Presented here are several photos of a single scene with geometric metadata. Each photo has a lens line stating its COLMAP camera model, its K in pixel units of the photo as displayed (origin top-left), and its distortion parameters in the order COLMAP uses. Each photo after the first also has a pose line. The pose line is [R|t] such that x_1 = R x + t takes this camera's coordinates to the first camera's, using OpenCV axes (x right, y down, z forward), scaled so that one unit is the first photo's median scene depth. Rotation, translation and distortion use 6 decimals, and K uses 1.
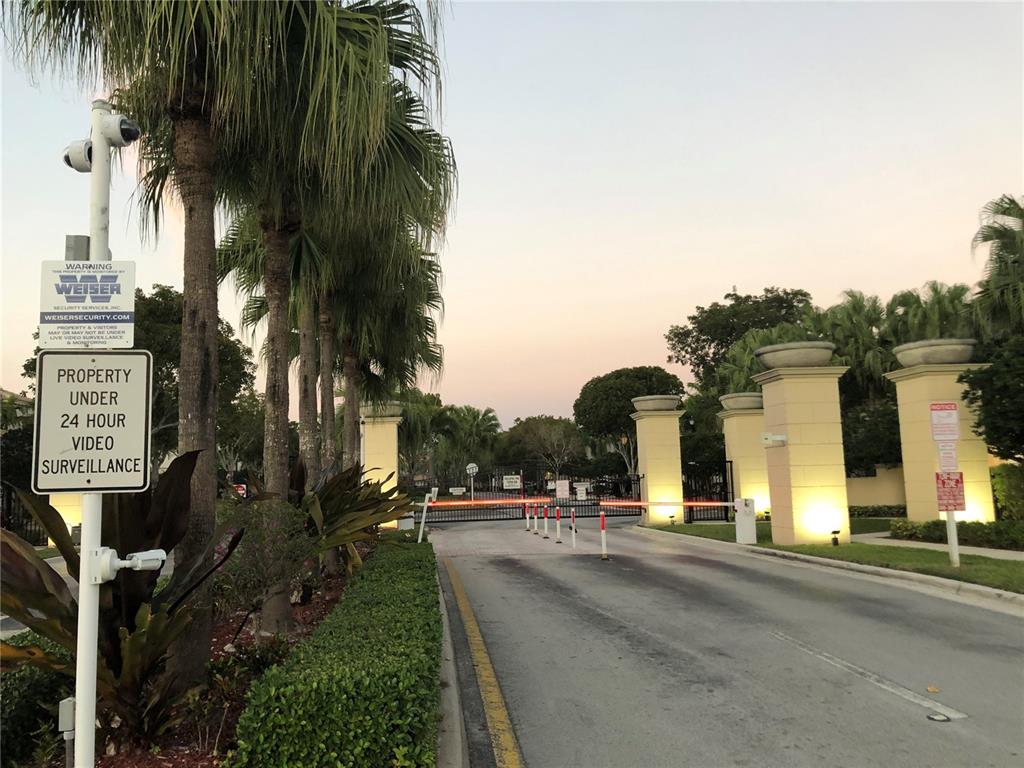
lens RADIAL K [[835.3, 0, 512.0], [0, 835.3, 384.0], [0, 0, 1]] dist [0.036875, -0.041138]
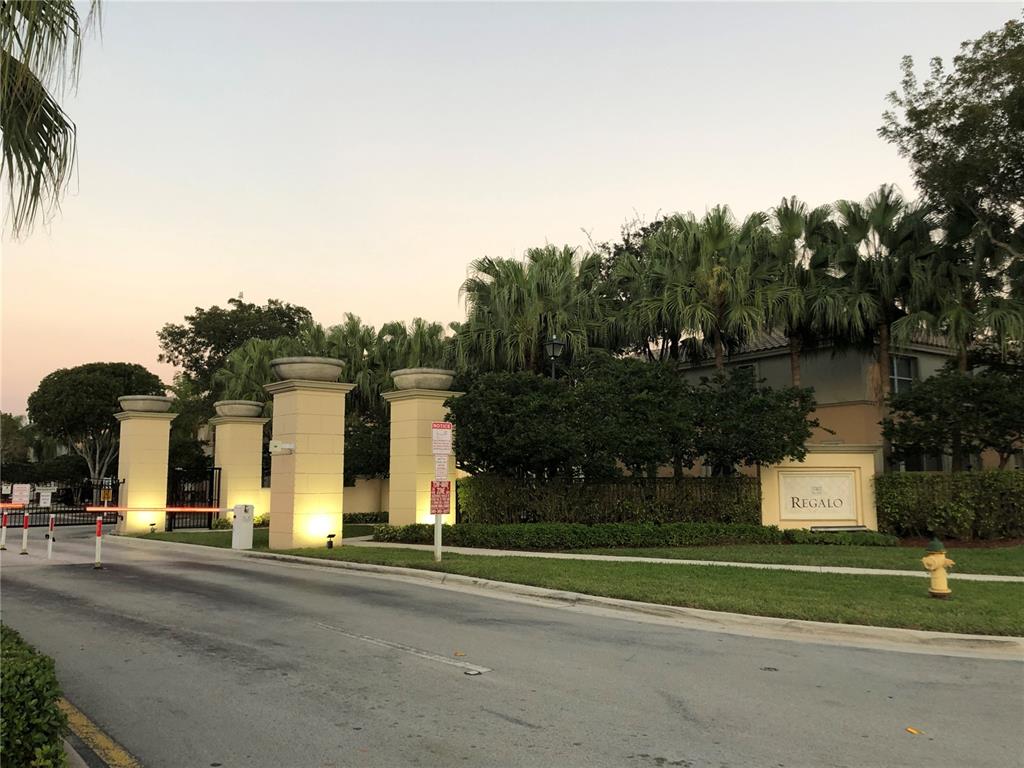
lens RADIAL K [[835.3, 0, 512.0], [0, 835.3, 384.0], [0, 0, 1]] dist [0.036875, -0.041138]
pose [[0.814248, 0.094618, 0.572754, -0.055100], [-0.087592, 0.995357, -0.039908, 0.004163], [-0.573870, -0.017673, 0.818755, -0.012165]]
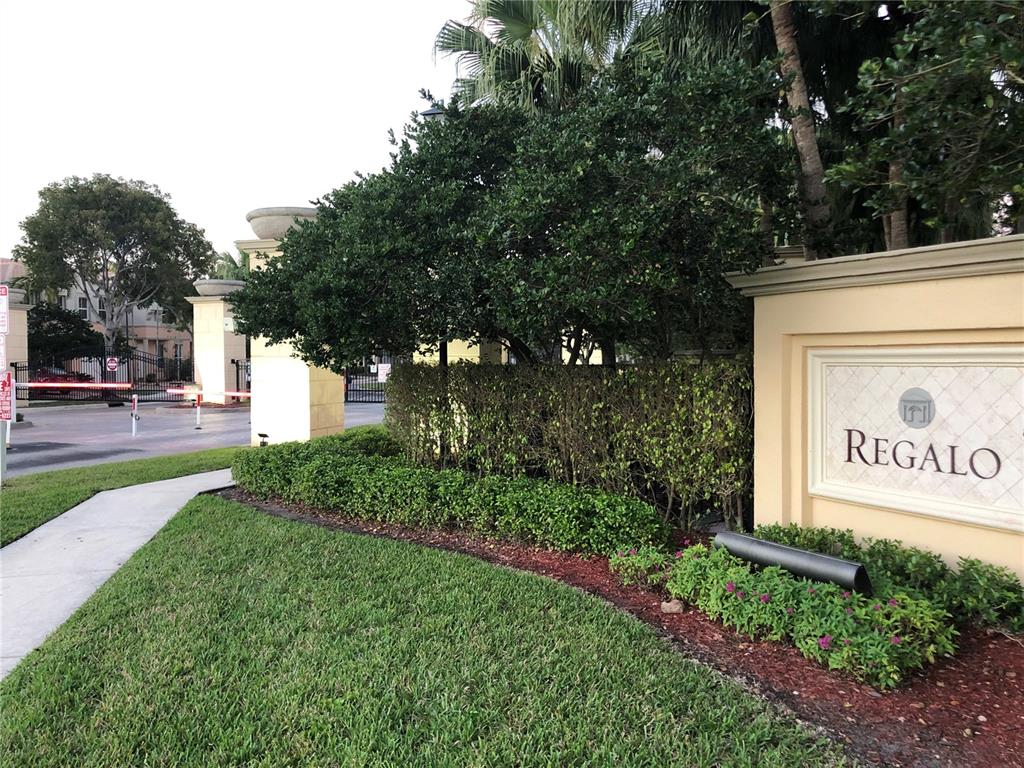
lens RADIAL K [[835.3, 0, 512.0], [0, 835.3, 384.0], [0, 0, 1]] dist [0.036875, -0.041138]
pose [[0.916843, 0.038810, -0.397358, 0.837954], [0.020907, 0.989232, 0.144858, 0.005480], [0.398701, -0.141119, 0.906158, 0.293467]]
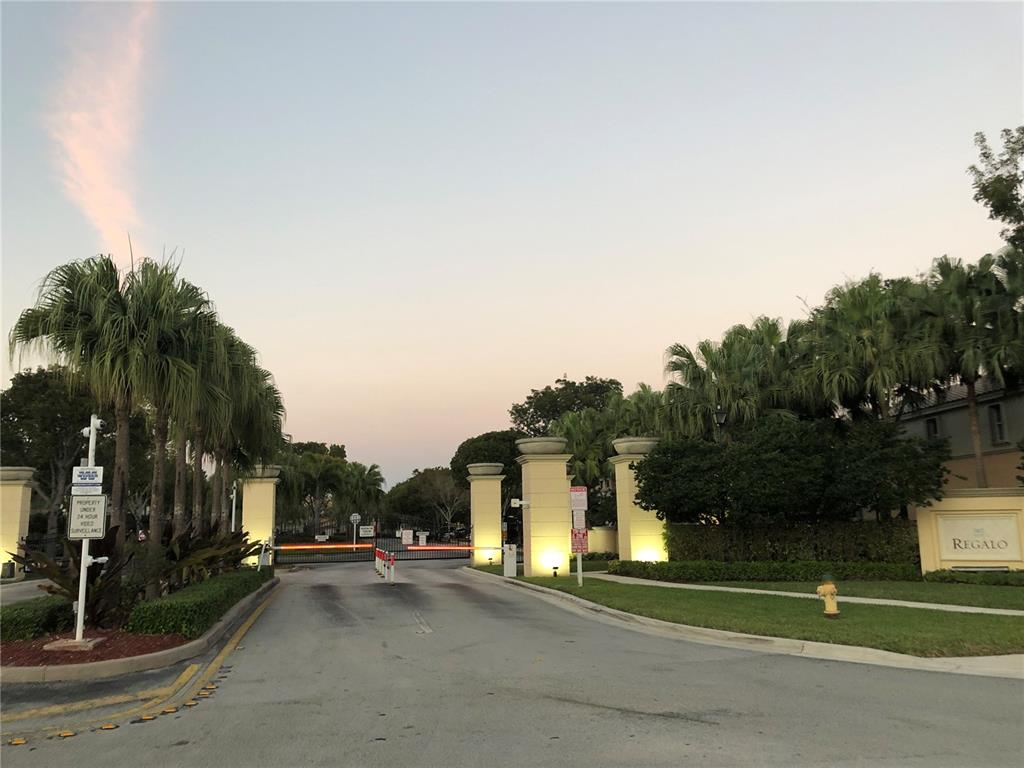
lens RADIAL K [[835.3, 0, 512.0], [0, 835.3, 384.0], [0, 0, 1]] dist [0.036875, -0.041138]
pose [[0.995532, 0.027460, 0.090338, 0.145892], [-0.022465, 0.998186, -0.055854, -0.056783], [-0.091708, 0.053575, 0.994344, -0.424336]]
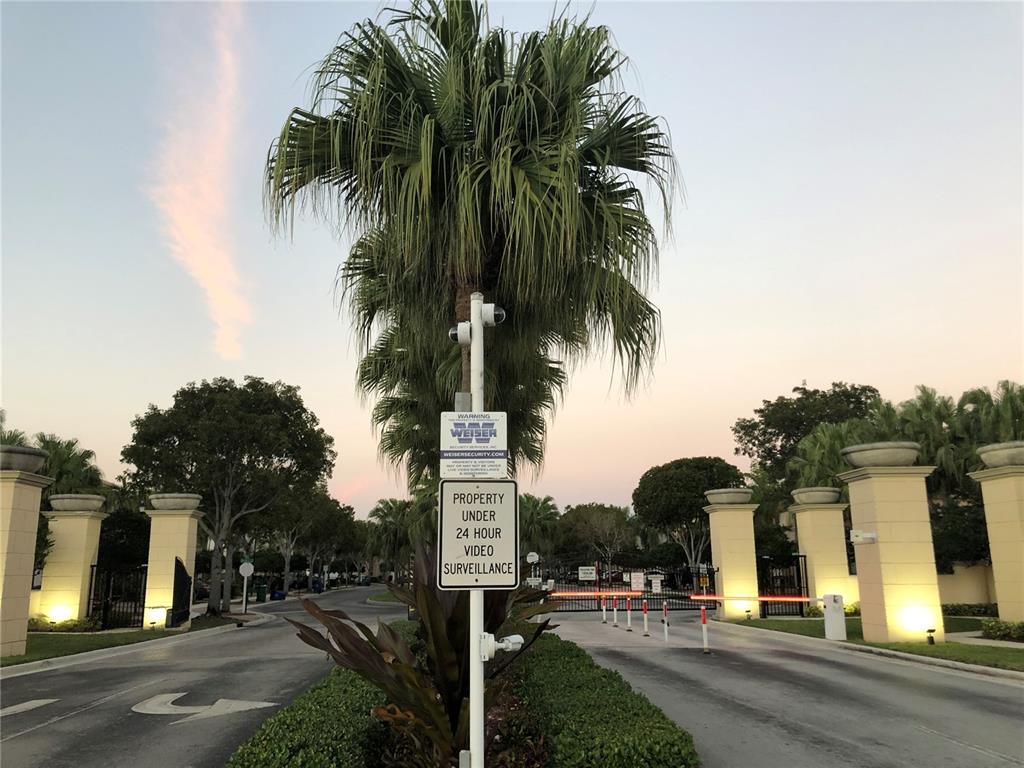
lens RADIAL K [[842.8, 0, 524.0], [0, 842.8, 383.8], [0, 0, 1]] dist [0.013340, 0.008866]
pose [[0.999387, 0.009317, -0.033756, -0.066916], [-0.012673, 0.994847, -0.100592, -0.010053], [0.032645, 0.100958, 0.994355, -0.059137]]
